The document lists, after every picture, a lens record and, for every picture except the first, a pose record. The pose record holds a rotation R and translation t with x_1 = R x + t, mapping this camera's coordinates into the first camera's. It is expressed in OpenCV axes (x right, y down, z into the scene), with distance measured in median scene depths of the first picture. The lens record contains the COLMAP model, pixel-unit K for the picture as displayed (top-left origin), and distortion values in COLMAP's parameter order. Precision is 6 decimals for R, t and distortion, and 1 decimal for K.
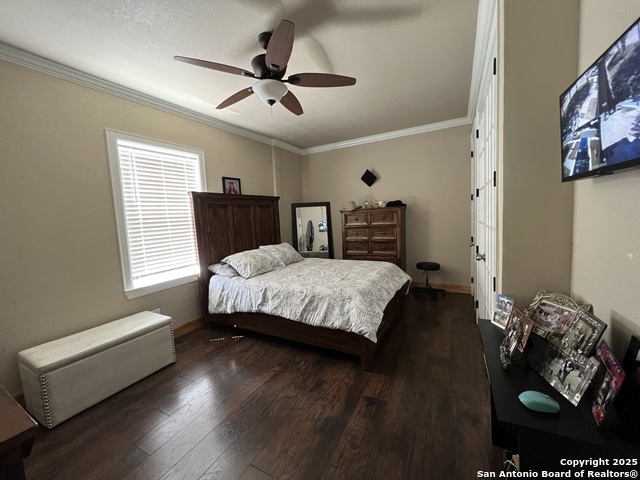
lens RADIAL K [[256.1, 0, 318.5], [0, 256.1, 238.9], [0, 0, 1]] dist [-0.000993, 0.000360]
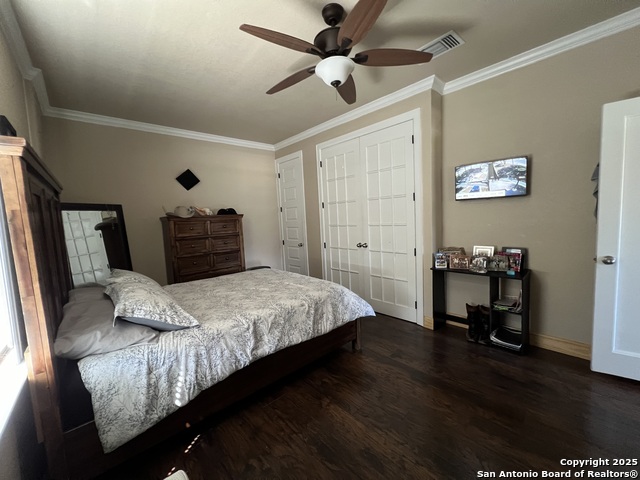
lens RADIAL K [[256.1, 0, 318.5], [0, 256.1, 238.9], [0, 0, 1]] dist [-0.000993, 0.000360]
pose [[0.344519, -0.046845, 0.937610, -0.723291], [0.113057, 0.993556, 0.008098, -0.009904], [-0.931947, 0.103213, 0.347595, 0.547440]]
